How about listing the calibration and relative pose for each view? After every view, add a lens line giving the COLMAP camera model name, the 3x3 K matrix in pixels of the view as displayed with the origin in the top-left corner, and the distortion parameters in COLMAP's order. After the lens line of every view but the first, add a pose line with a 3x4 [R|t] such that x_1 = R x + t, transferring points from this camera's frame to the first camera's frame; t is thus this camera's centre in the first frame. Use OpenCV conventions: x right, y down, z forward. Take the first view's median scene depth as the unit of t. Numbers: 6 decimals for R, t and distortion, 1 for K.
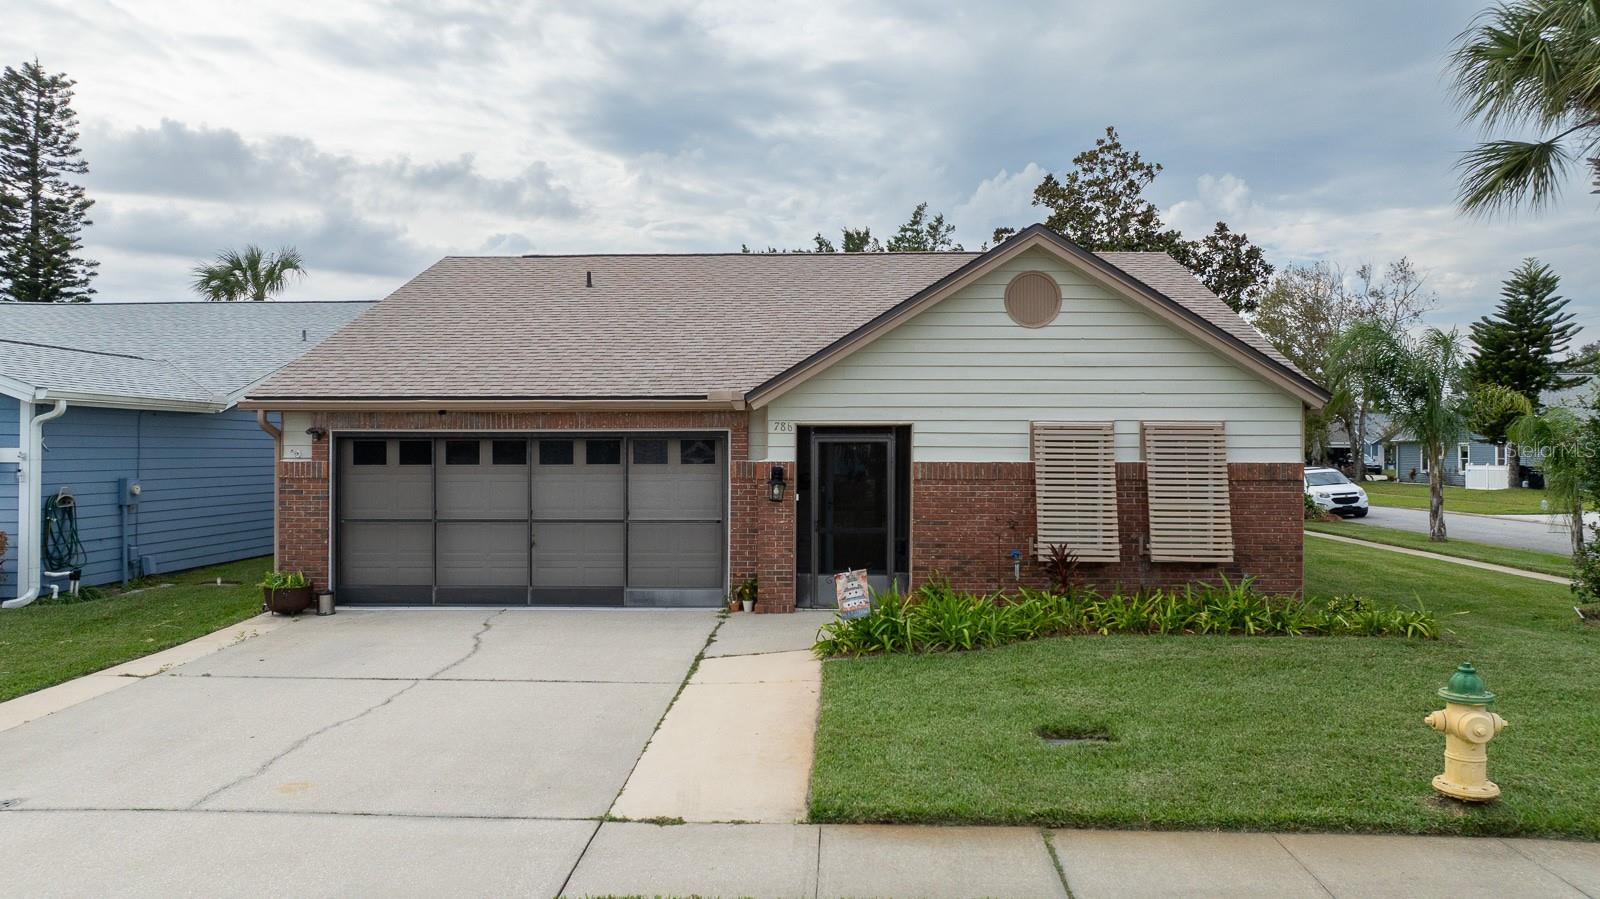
lens RADIAL K [[1119.8, 0, 800.0], [0, 1119.8, 449.5], [0, 0, 1]] dist [-0.002476, 0.000717]
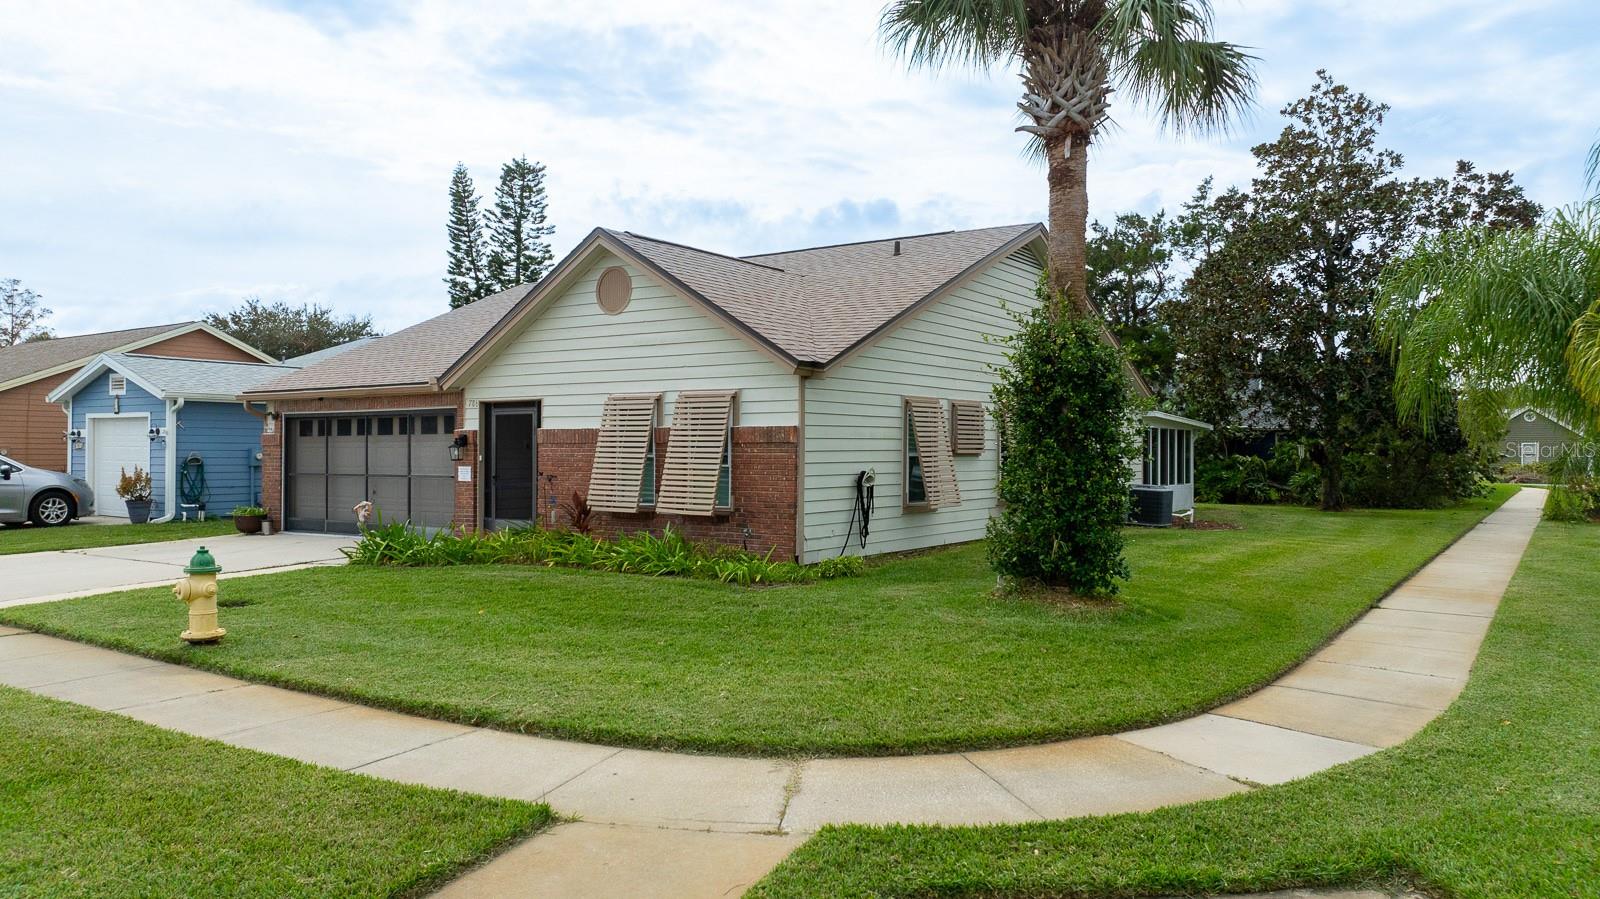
lens RADIAL K [[1119.8, 0, 800.0], [0, 1119.8, 449.5], [0, 0, 1]] dist [-0.002476, 0.000717]
pose [[0.851190, -0.000722, -0.524857, 0.961248], [-0.001706, 0.999990, -0.004142, 0.036632], [0.524855, 0.004421, 0.851180, 0.096521]]
